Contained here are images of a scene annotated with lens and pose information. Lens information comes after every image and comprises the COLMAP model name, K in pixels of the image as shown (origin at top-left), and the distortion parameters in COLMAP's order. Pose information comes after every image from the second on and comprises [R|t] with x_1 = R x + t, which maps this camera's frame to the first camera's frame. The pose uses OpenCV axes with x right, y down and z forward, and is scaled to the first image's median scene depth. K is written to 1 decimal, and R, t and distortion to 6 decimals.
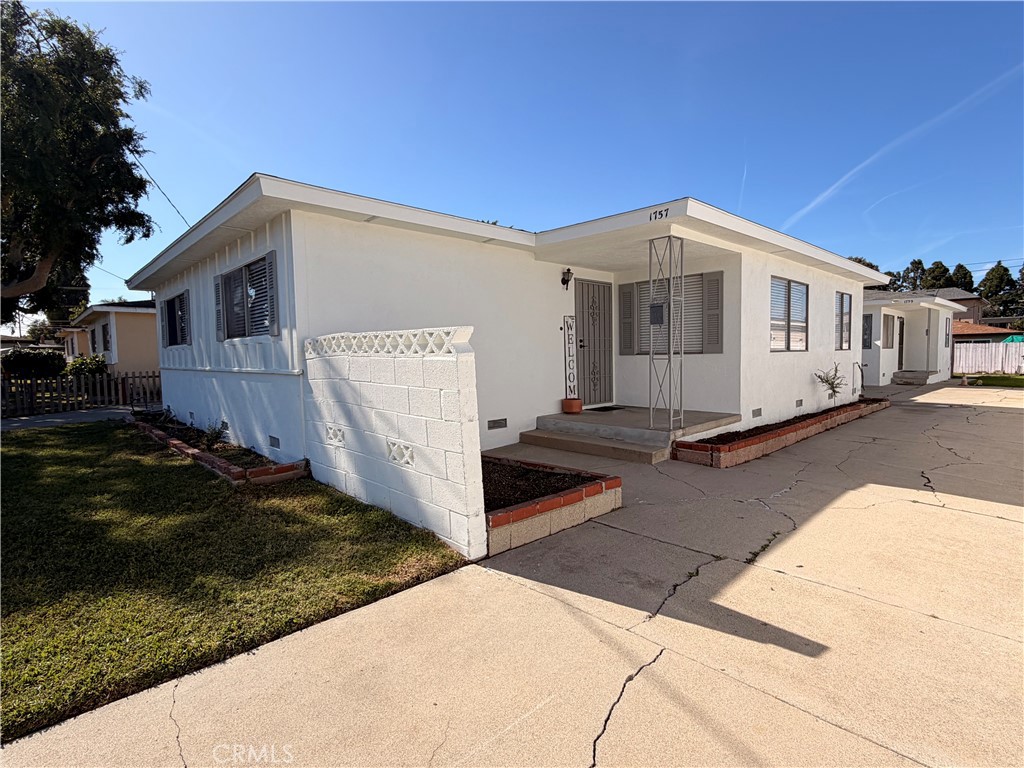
lens RADIAL K [[519.2, 0, 512.7], [0, 519.2, 383.9], [0, 0, 1]] dist [-0.005662, 0.000164]
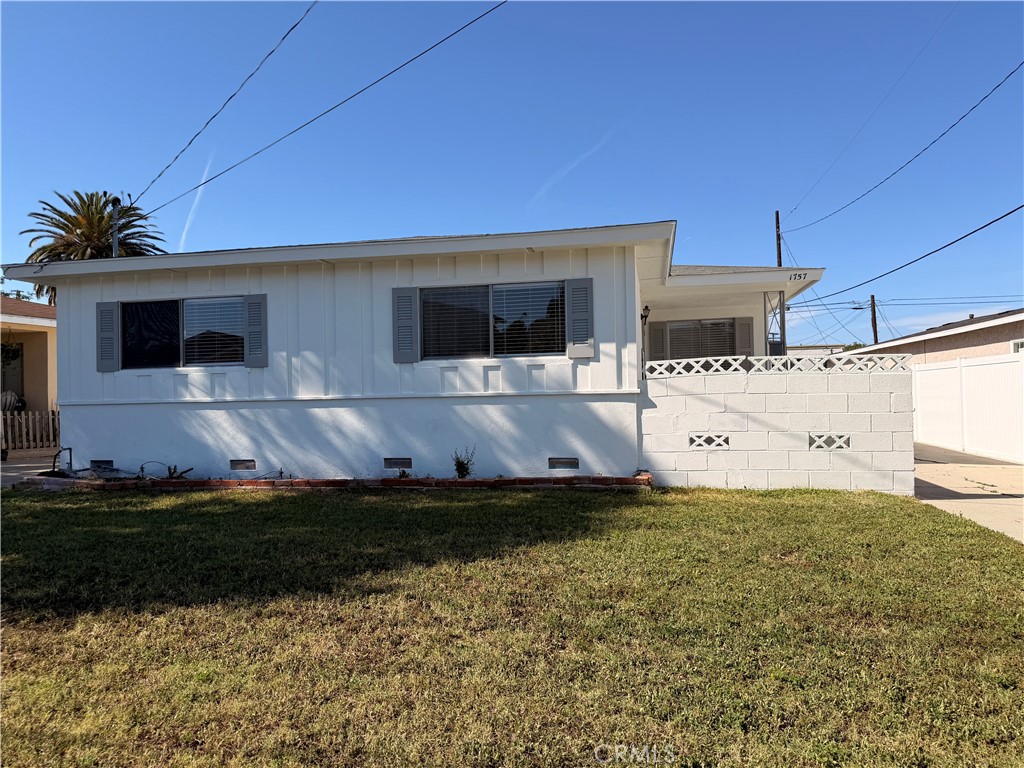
lens RADIAL K [[709.6, 0, 510.3], [0, 709.6, 388.6], [0, 0, 1]] dist [0.022206, -0.022524]
pose [[0.828062, 0.005012, 0.560614, -0.942171], [0.037848, 0.997179, -0.064819, 0.038033], [-0.559358, 0.074892, 0.825536, -0.059294]]
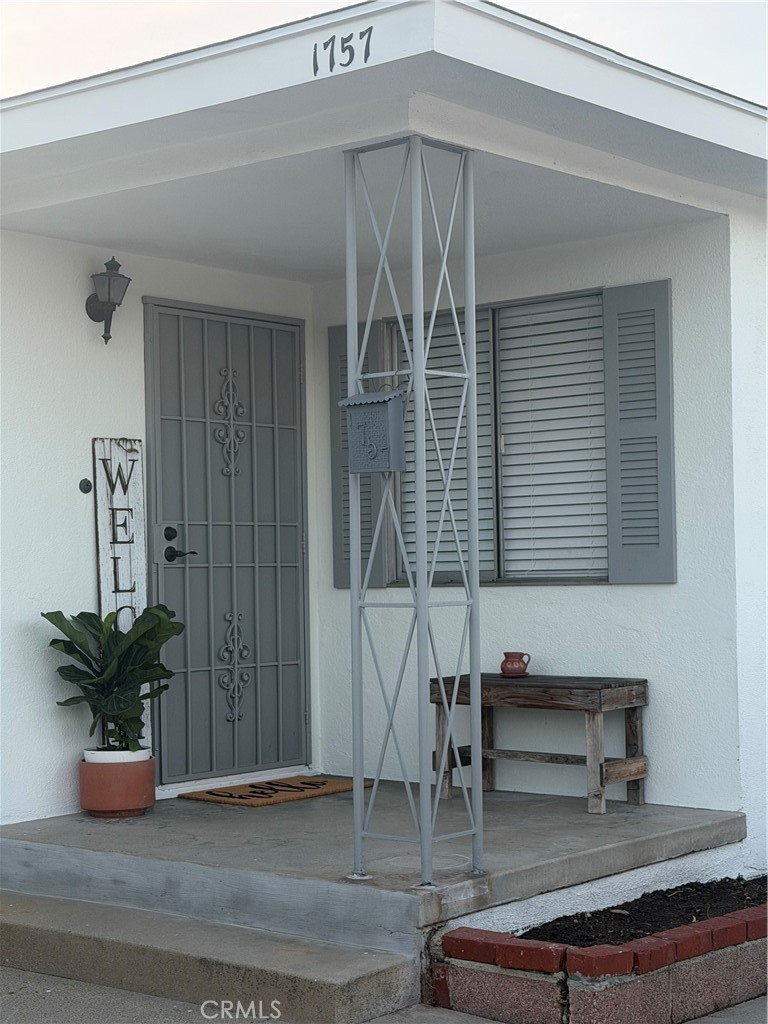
lens RADIAL K [[1794.9, 0, 389.2], [0, 1794.9, 514.5], [0, 0, 1]] dist [0.059975, 0.000000]
pose [[0.993389, 0.007287, 0.114563, 0.139834], [0.003352, 0.995716, -0.092401, -0.007846], [-0.114746, 0.092174, 0.989109, 0.086378]]
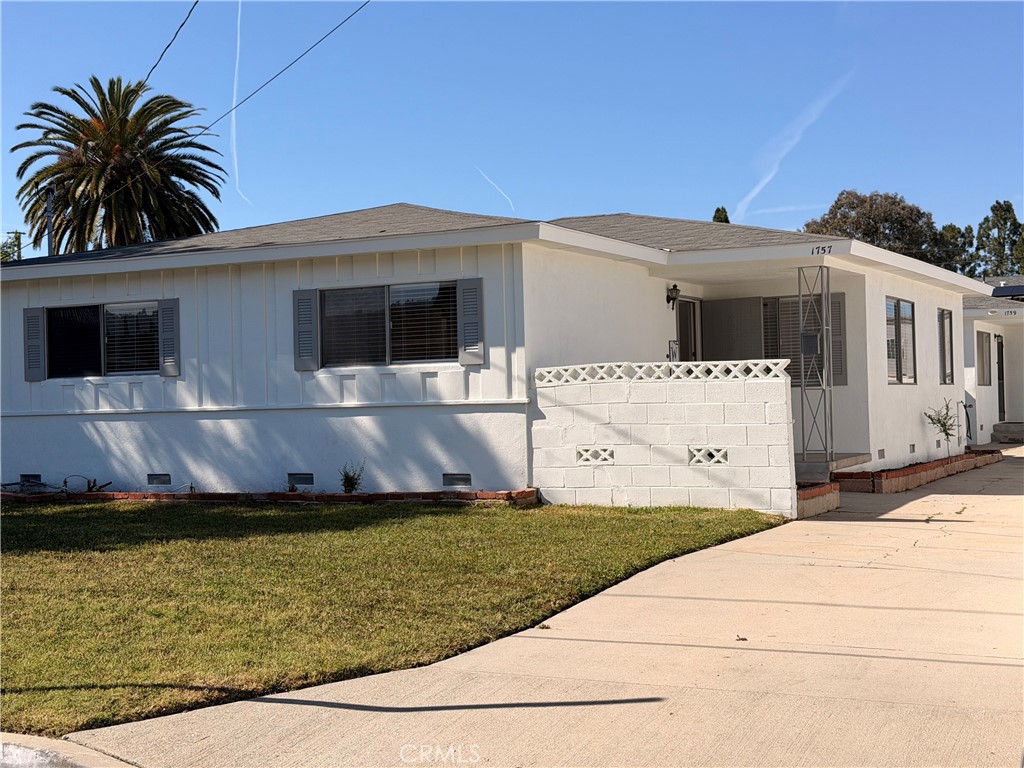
lens RADIAL K [[1395.7, 0, 511.8], [0, 1395.7, 379.4], [0, 0, 1]] dist [0.060328, 0.000000]
pose [[0.948807, -0.000206, 0.315855, -0.825239], [0.025603, 0.996759, -0.076260, 0.091052], [-0.314816, 0.080443, 0.945738, -0.996429]]
